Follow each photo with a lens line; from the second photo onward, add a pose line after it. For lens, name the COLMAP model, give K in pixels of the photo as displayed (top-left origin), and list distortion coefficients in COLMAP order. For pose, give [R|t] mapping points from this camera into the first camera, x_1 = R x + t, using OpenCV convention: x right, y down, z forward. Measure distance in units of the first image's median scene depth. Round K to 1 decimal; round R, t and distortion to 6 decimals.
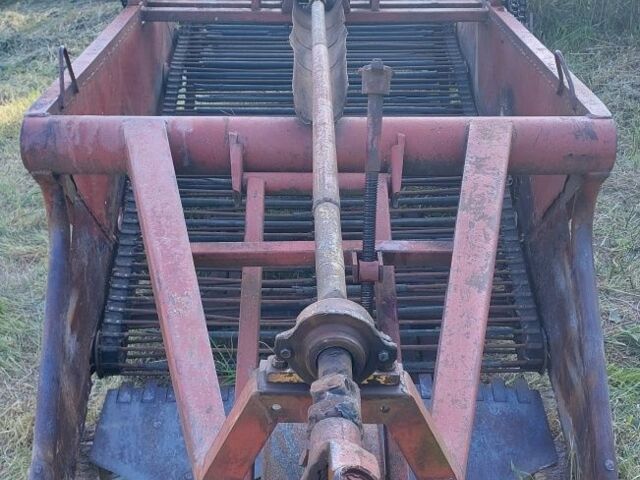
lens RADIAL K [[805.0, 0, 322.7], [0, 805.0, 238.6], [0, 0, 1]] dist [0.065186, 0.000000]
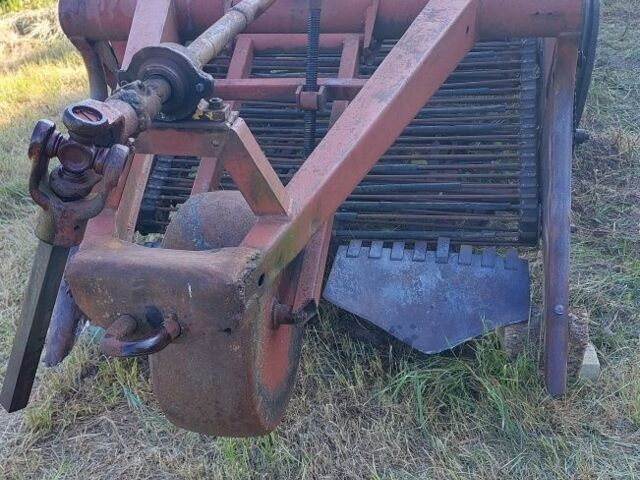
lens RADIAL K [[805.0, 0, 321.3], [0, 805.0, 240.9], [0, 0, 1]] dist [0.065186, 0.000000]
pose [[0.975747, 0.042232, -0.214790, 0.273216], [-0.038214, 0.999009, 0.022823, 0.177340], [0.215541, -0.014061, 0.976394, -0.086327]]
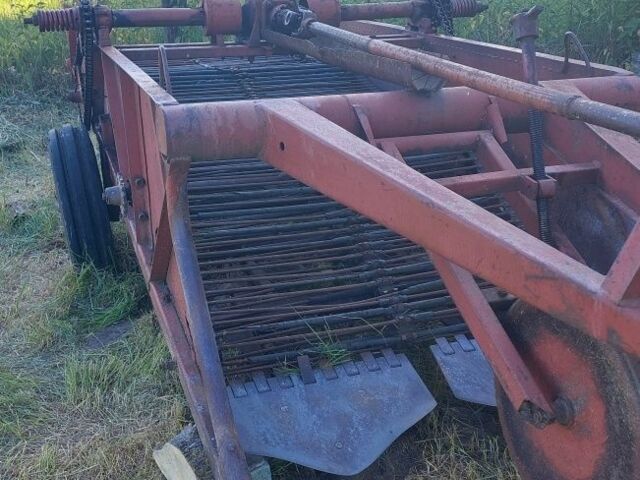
lens RADIAL K [[805.0, 0, 318.5], [0, 805.0, 238.8], [0, 0, 1]] dist [0.065186, 0.000000]
pose [[0.944742, -0.116050, 0.306586, -0.515185], [0.155077, 0.982190, -0.106086, 0.155020], [-0.288814, 0.147769, 0.945913, 0.007287]]
